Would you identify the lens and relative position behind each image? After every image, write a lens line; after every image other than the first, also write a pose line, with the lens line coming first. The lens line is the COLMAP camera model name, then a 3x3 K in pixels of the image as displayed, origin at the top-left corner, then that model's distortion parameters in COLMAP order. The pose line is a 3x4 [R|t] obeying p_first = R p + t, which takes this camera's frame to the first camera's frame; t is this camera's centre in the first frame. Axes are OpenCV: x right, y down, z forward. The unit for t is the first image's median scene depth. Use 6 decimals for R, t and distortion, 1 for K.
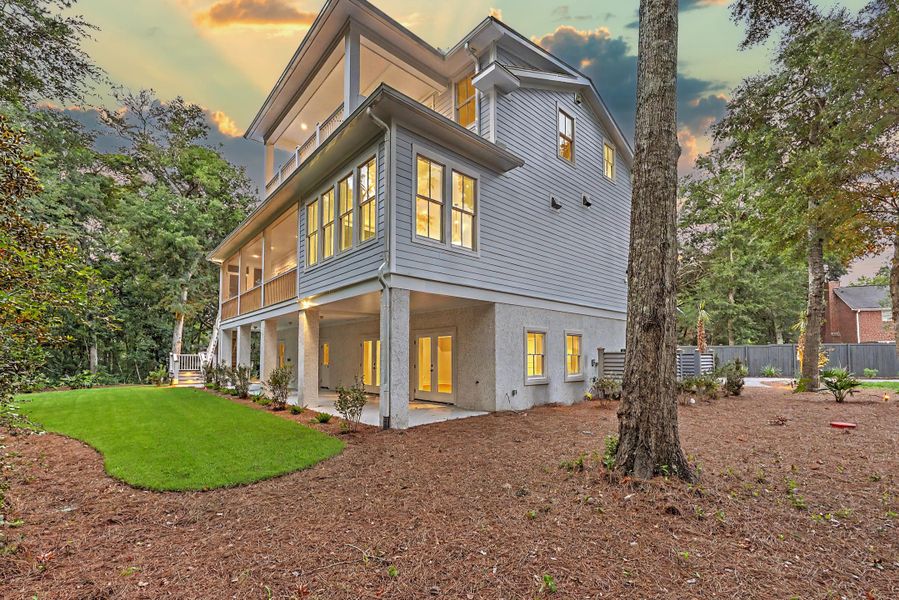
lens RADIAL K [[380.6, 0, 451.6], [0, 380.6, 303.0], [0, 0, 1]] dist [0.001339, 0.000247]
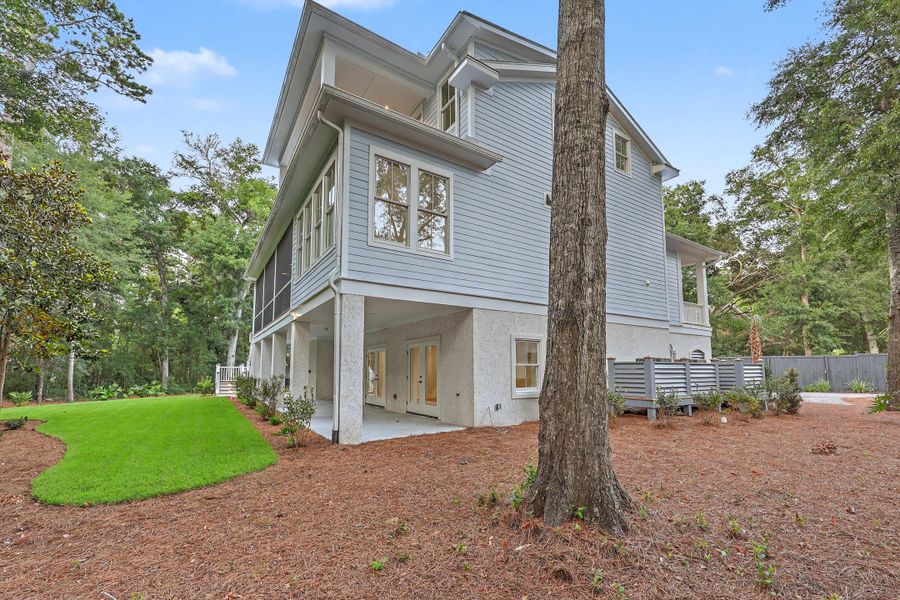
lens RADIAL K [[368.9, 0, 452.2], [0, 368.9, 302.3], [0, 0, 1]] dist [0.001135, 0.000084]
pose [[0.987463, -0.028764, -0.155206, 0.206110], [0.022570, 0.998882, -0.041526, 0.021168], [0.156227, 0.037502, 0.987009, 0.105906]]
